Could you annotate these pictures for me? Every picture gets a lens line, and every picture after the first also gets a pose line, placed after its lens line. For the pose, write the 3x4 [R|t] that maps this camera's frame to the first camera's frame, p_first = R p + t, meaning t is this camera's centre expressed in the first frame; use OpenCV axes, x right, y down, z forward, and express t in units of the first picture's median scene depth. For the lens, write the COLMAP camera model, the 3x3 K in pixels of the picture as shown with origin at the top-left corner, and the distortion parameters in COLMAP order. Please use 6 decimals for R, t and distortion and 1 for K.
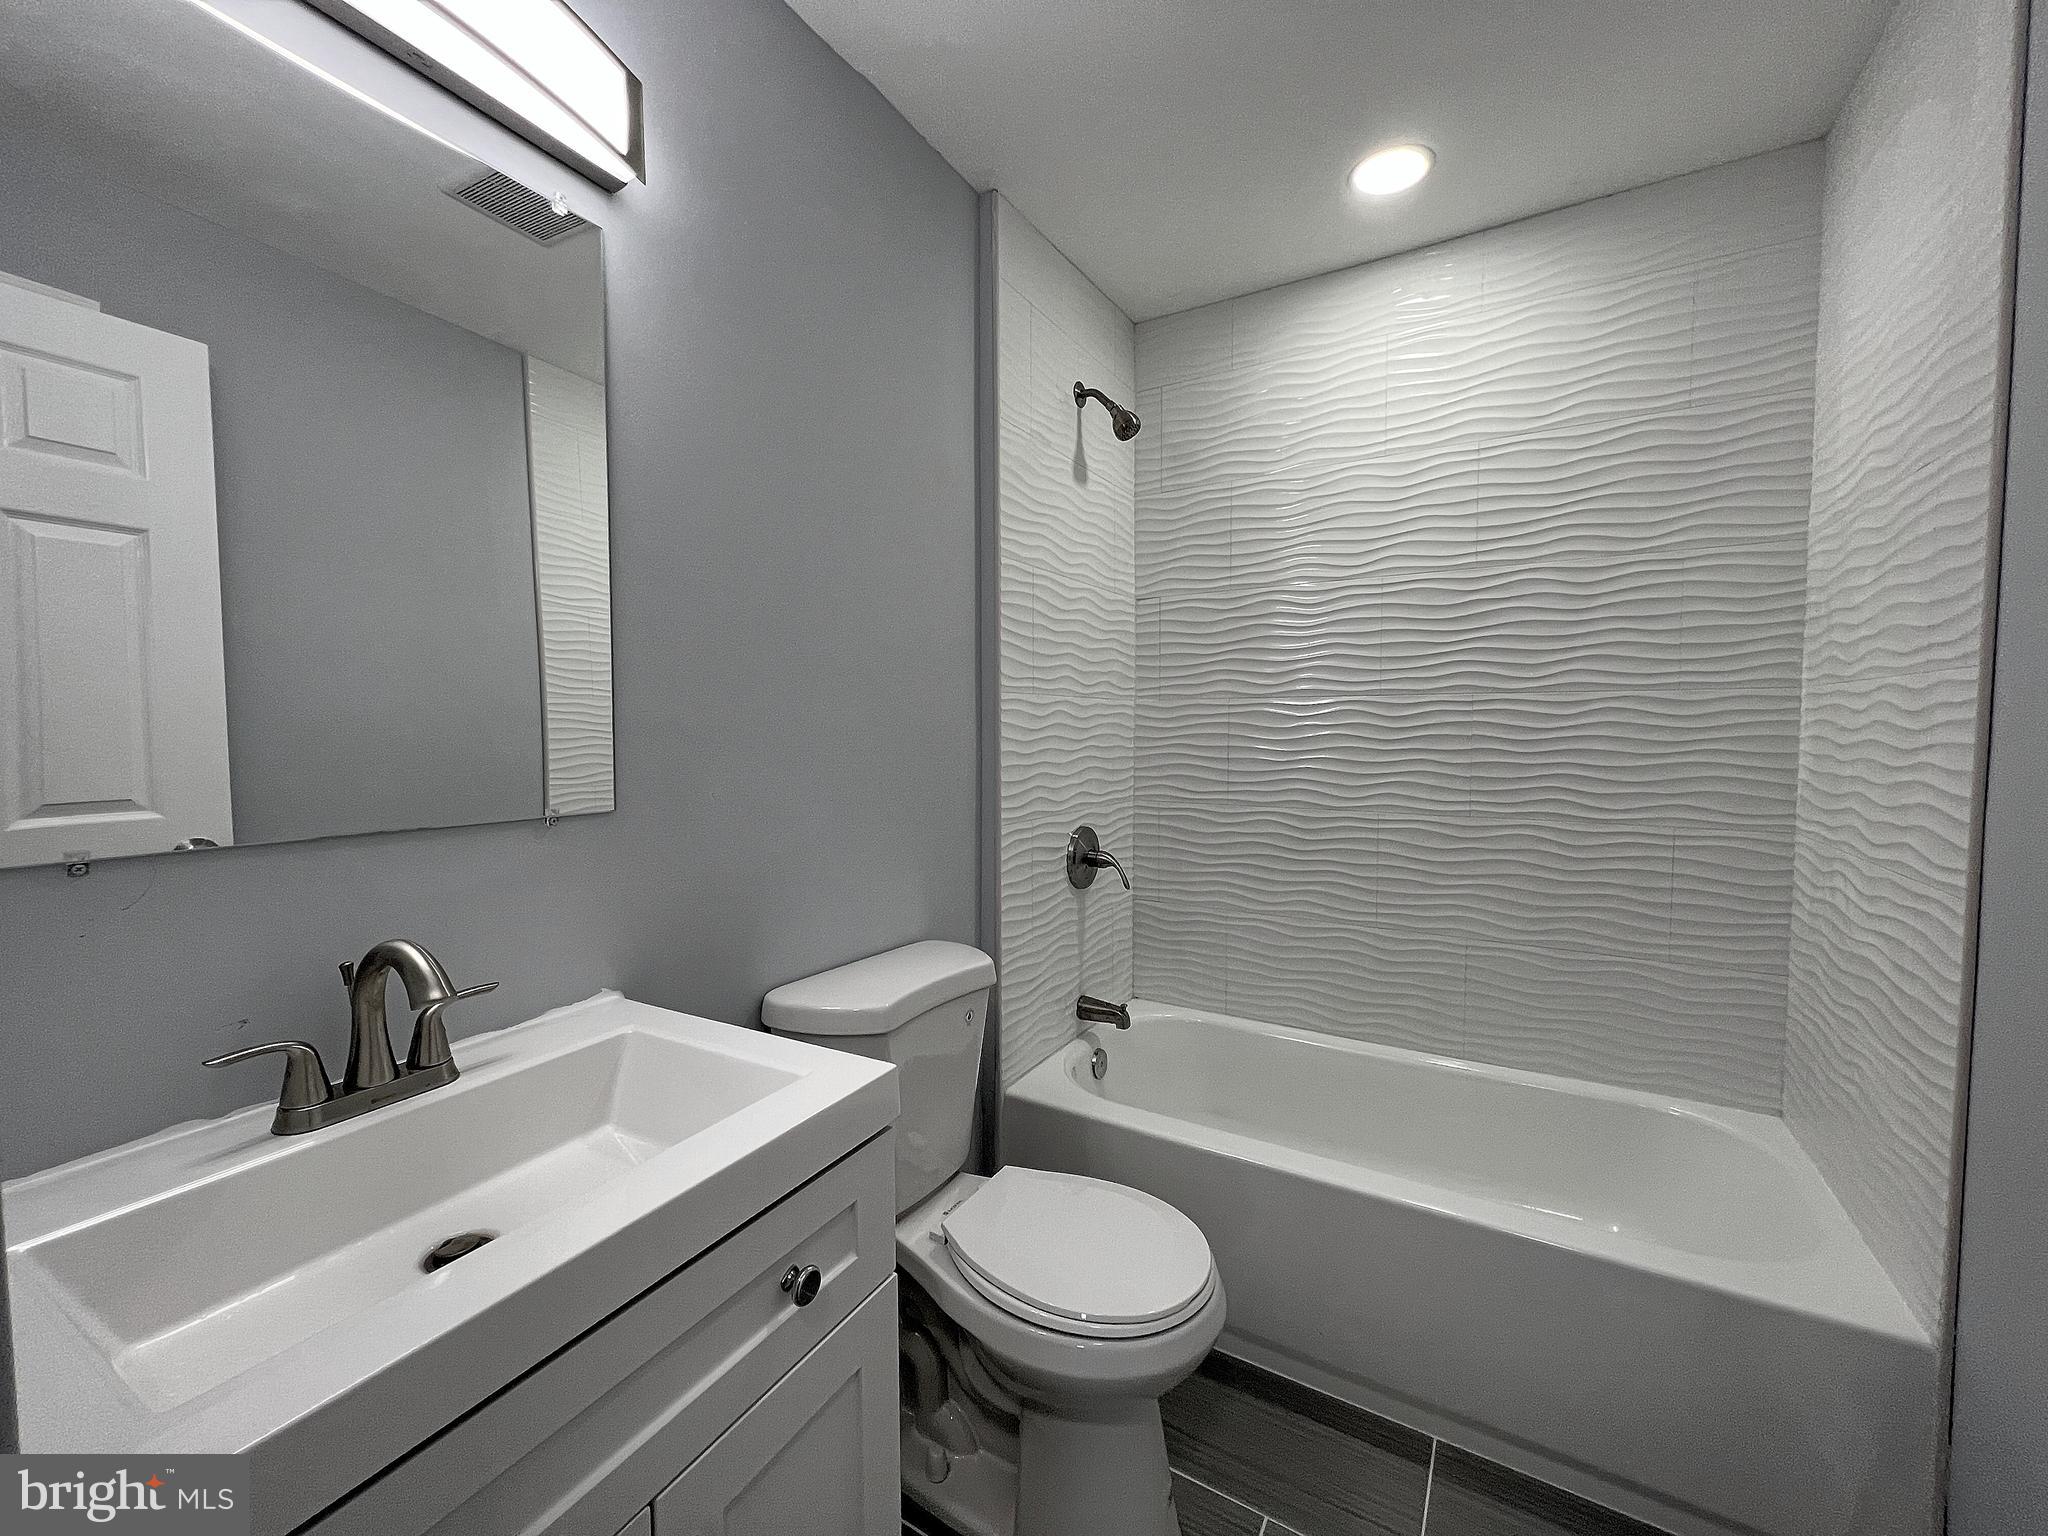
lens RADIAL K [[817.7, 0, 1012.2], [0, 817.7, 773.1], [0, 0, 1]] dist [-0.001234, 0.000737]
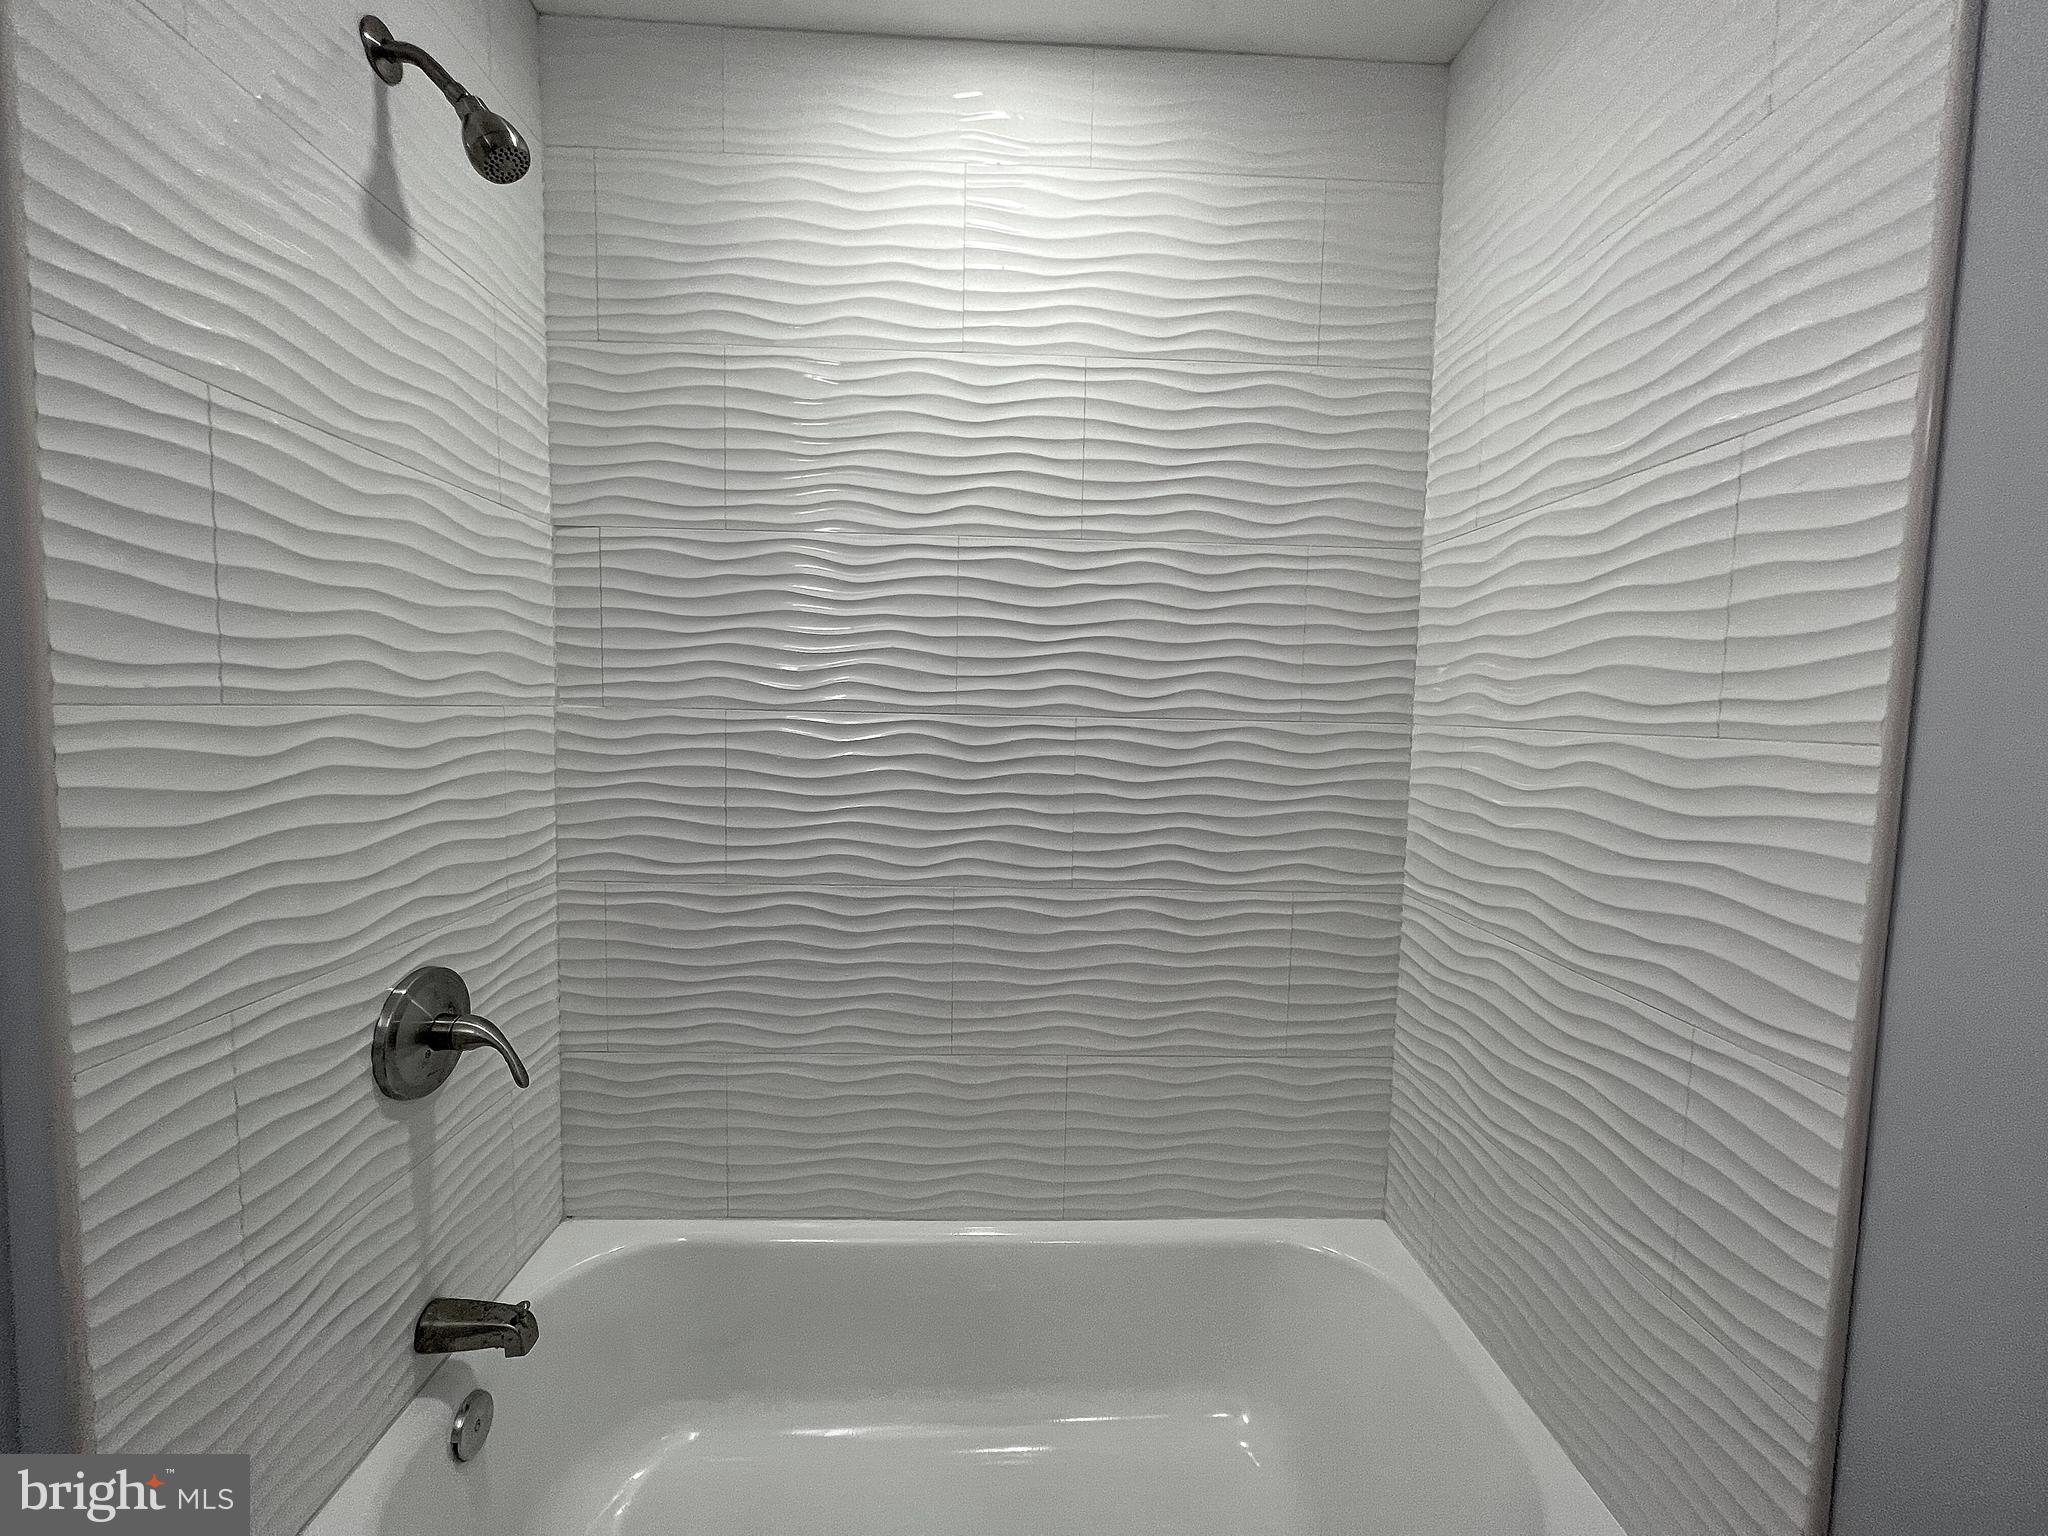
lens RADIAL K [[817.7, 0, 1013.5], [0, 817.7, 760.8], [0, 0, 1]] dist [-0.001234, 0.000737]
pose [[0.835642, -0.014927, 0.549072, 0.154275], [0.007878, 0.999854, 0.015192, -0.085129], [-0.549218, -0.008369, 0.835637, 0.527536]]
